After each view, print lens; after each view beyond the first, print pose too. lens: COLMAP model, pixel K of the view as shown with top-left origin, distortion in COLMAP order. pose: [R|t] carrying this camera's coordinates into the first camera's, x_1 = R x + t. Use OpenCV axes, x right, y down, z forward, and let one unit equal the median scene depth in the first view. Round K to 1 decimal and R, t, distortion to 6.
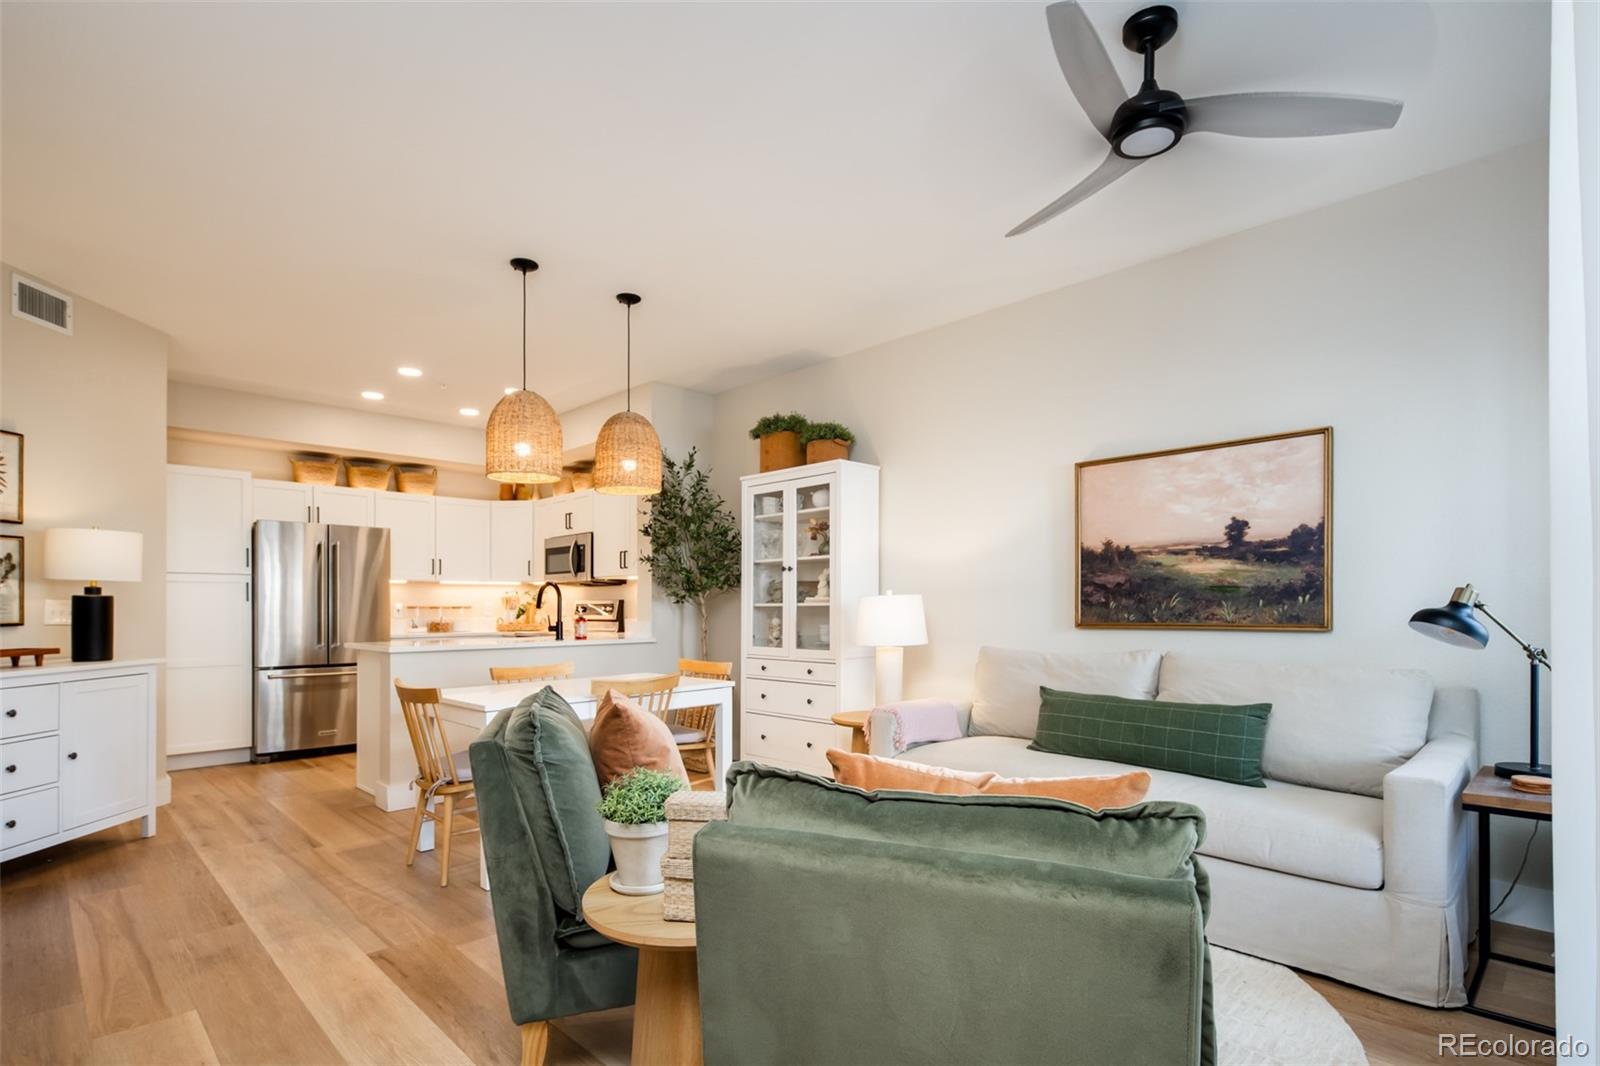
lens RADIAL K [[792.1, 0, 794.9], [0, 792.1, 615.4], [0, 0, 1]] dist [0.009975, -0.004587]
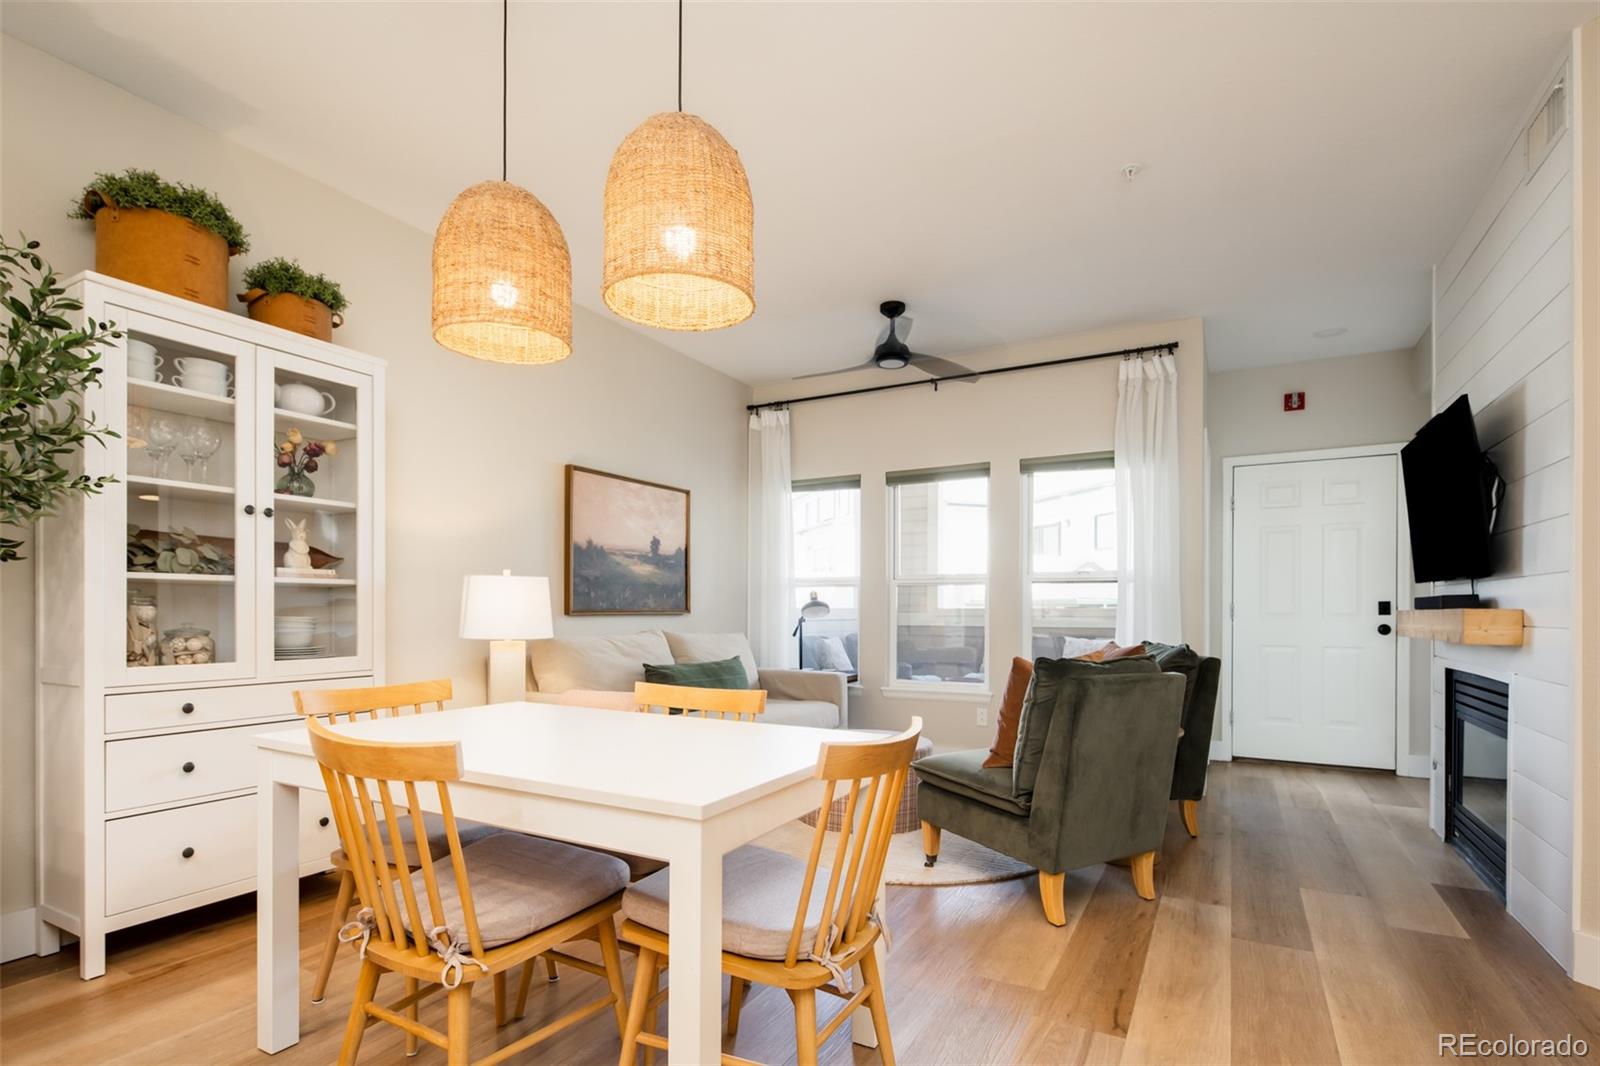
lens RADIAL K [[792.1, 0, 813.9], [0, 792.1, 613.8], [0, 0, 1]] dist [0.009975, -0.004587]
pose [[-0.308279, -0.003398, 0.951290, -0.631972], [0.003012, 0.999985, 0.004548, 0.008171], [-0.951291, 0.004267, -0.308264, 0.814640]]
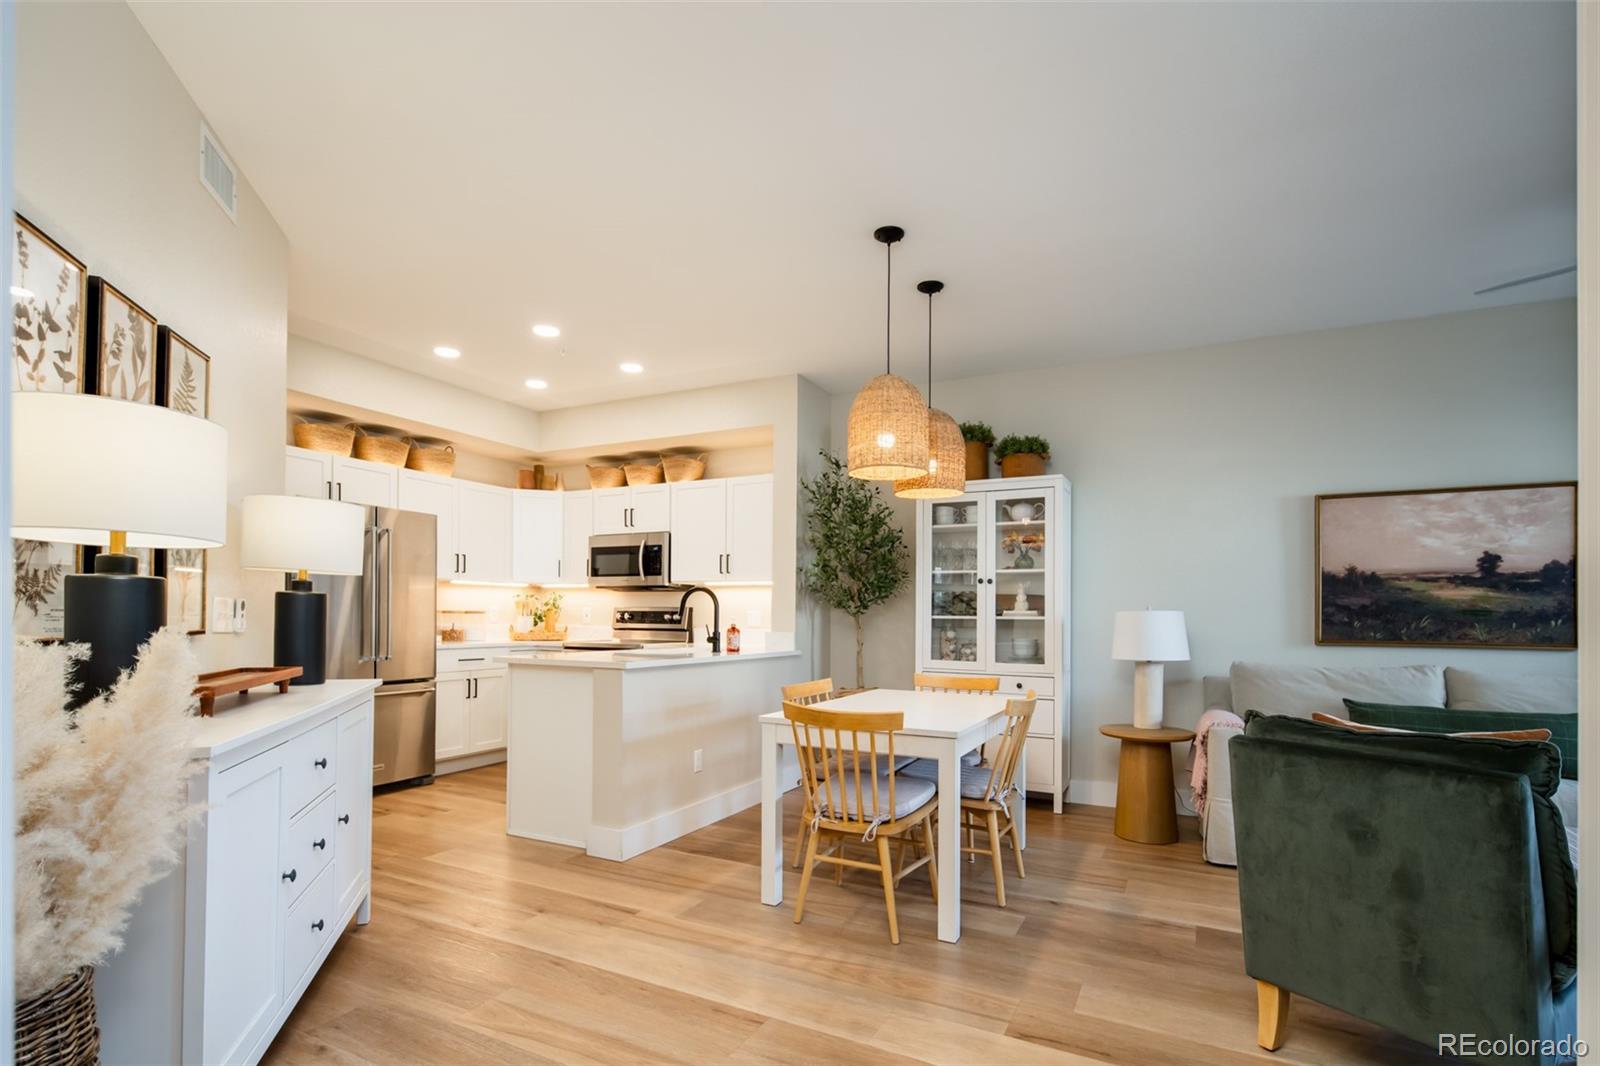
lens RADIAL K [[792.1, 0, 790.8], [0, 792.1, 613.5], [0, 0, 1]] dist [0.009975, -0.004587]
pose [[0.951551, 0.015600, 0.307095, -0.542482], [-0.012355, 0.999845, -0.012508, -0.003620], [-0.307243, 0.008108, 0.951597, 0.140619]]
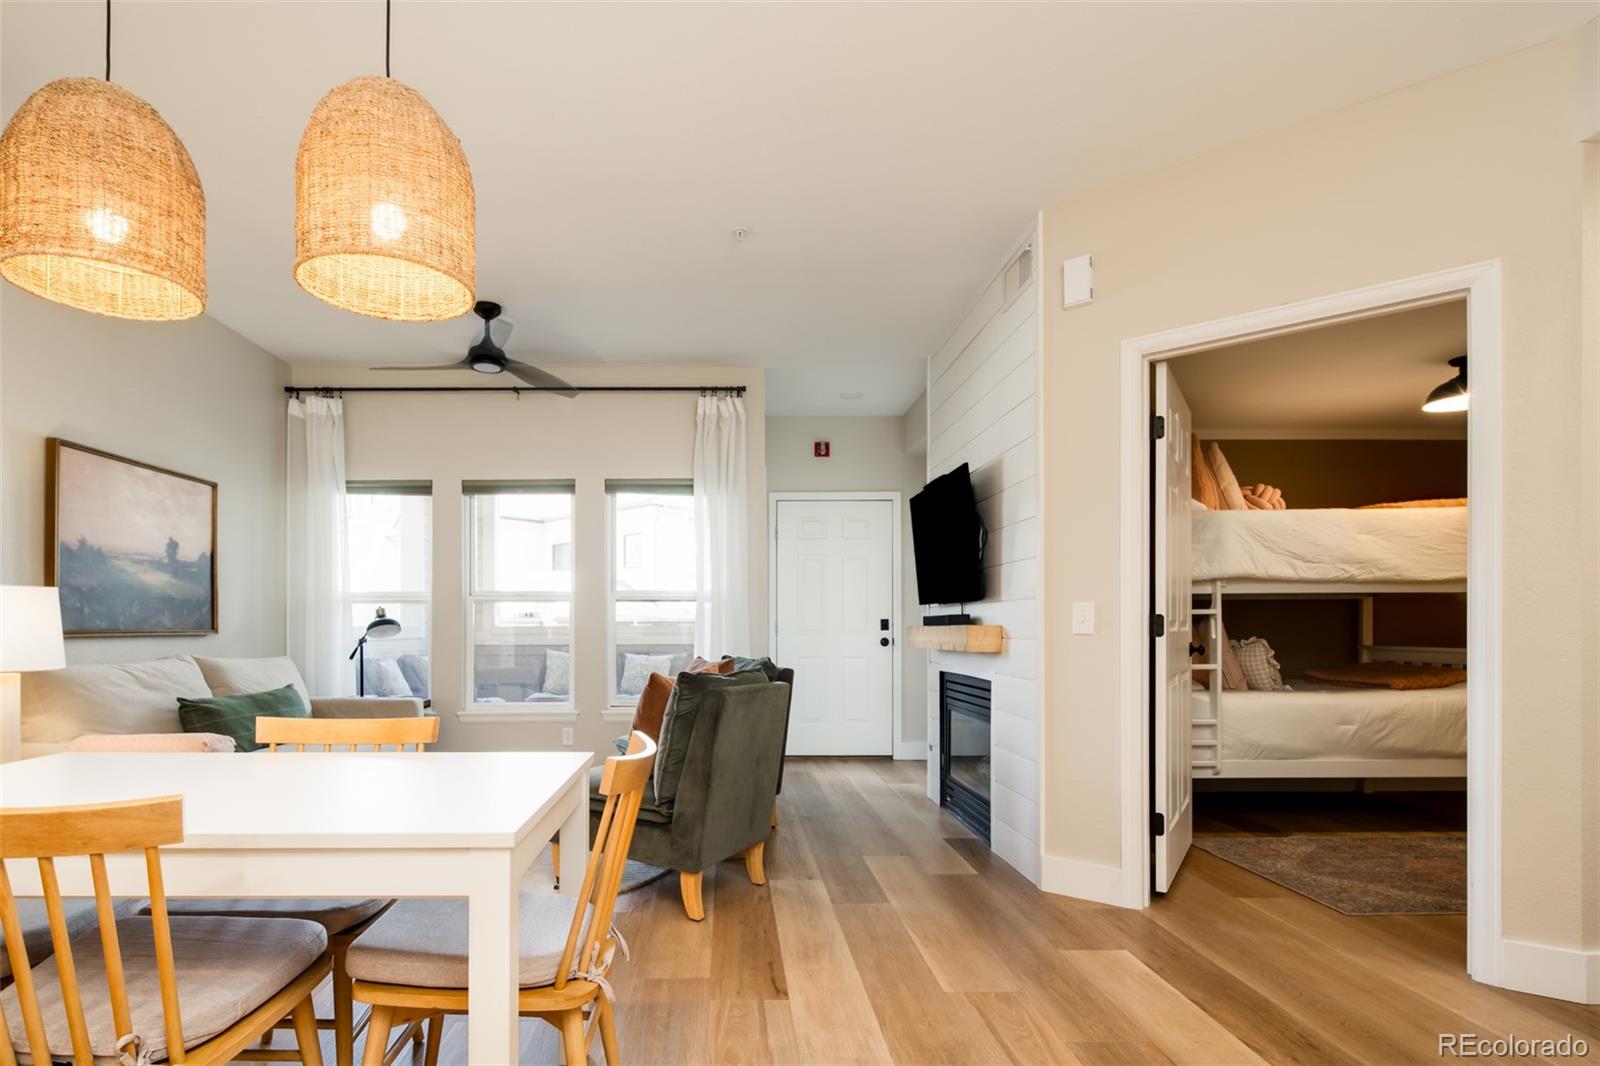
lens RADIAL K [[792.1, 0, 794.1], [0, 792.1, 631.2], [0, 0, 1]] dist [0.009975, -0.004587]
pose [[-0.734922, 0.000974, 0.678151, -0.619329], [0.007780, 0.999945, 0.006994, 0.007561], [-0.678107, 0.010416, -0.734889, 0.860670]]
